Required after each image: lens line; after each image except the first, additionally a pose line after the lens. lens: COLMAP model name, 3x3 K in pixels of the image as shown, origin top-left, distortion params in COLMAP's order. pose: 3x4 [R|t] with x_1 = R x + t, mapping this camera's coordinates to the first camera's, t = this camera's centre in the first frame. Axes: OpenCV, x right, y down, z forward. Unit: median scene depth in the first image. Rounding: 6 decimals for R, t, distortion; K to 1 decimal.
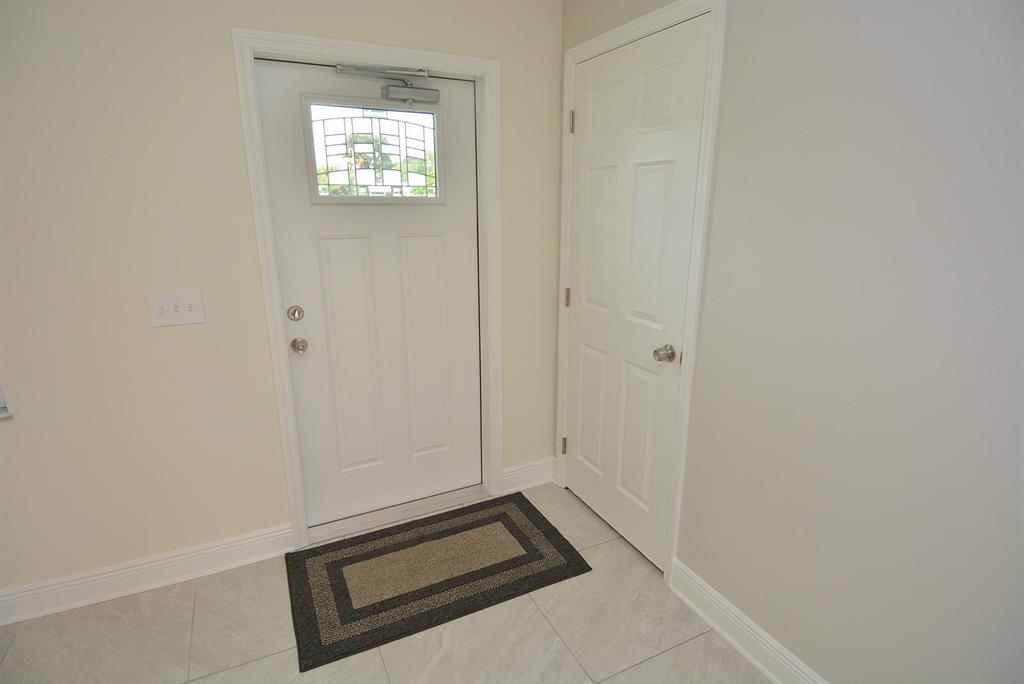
lens RADIAL K [[528.8, 0, 519.4], [0, 528.8, 345.6], [0, 0, 1]] dist [-0.002663, -0.017073]
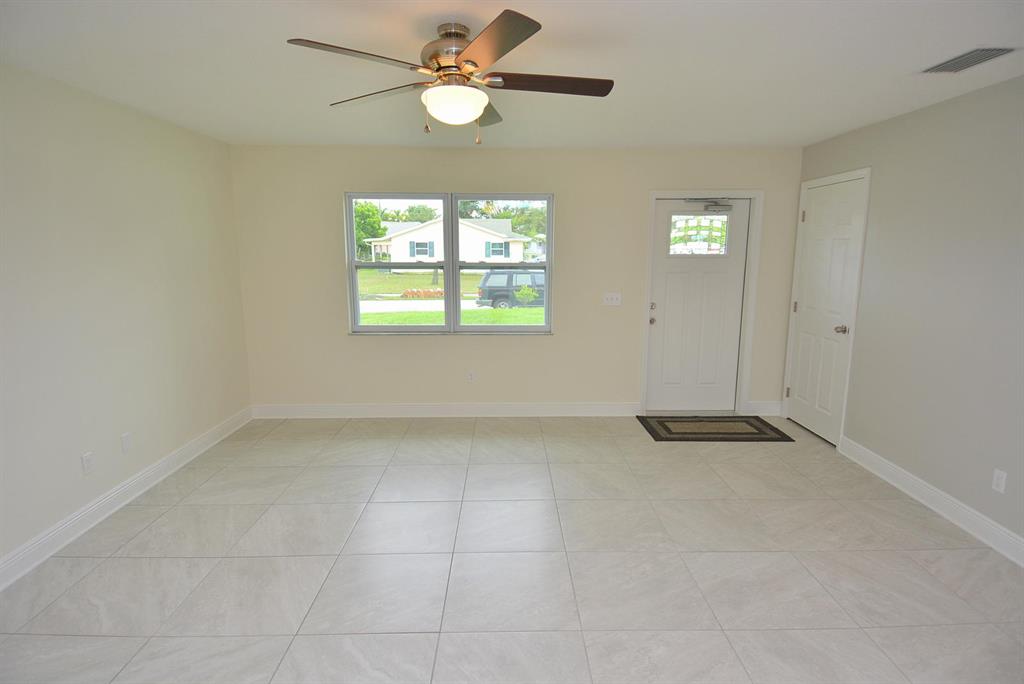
lens RADIAL K [[528.8, 0, 503.2], [0, 528.8, 346.3], [0, 0, 1]] dist [-0.002663, -0.017073]
pose [[0.885814, 0.075771, -0.457813, 0.046661], [-0.115451, 0.991543, -0.059276, 0.308053], [0.449450, 0.105362, 0.887070, -1.221152]]
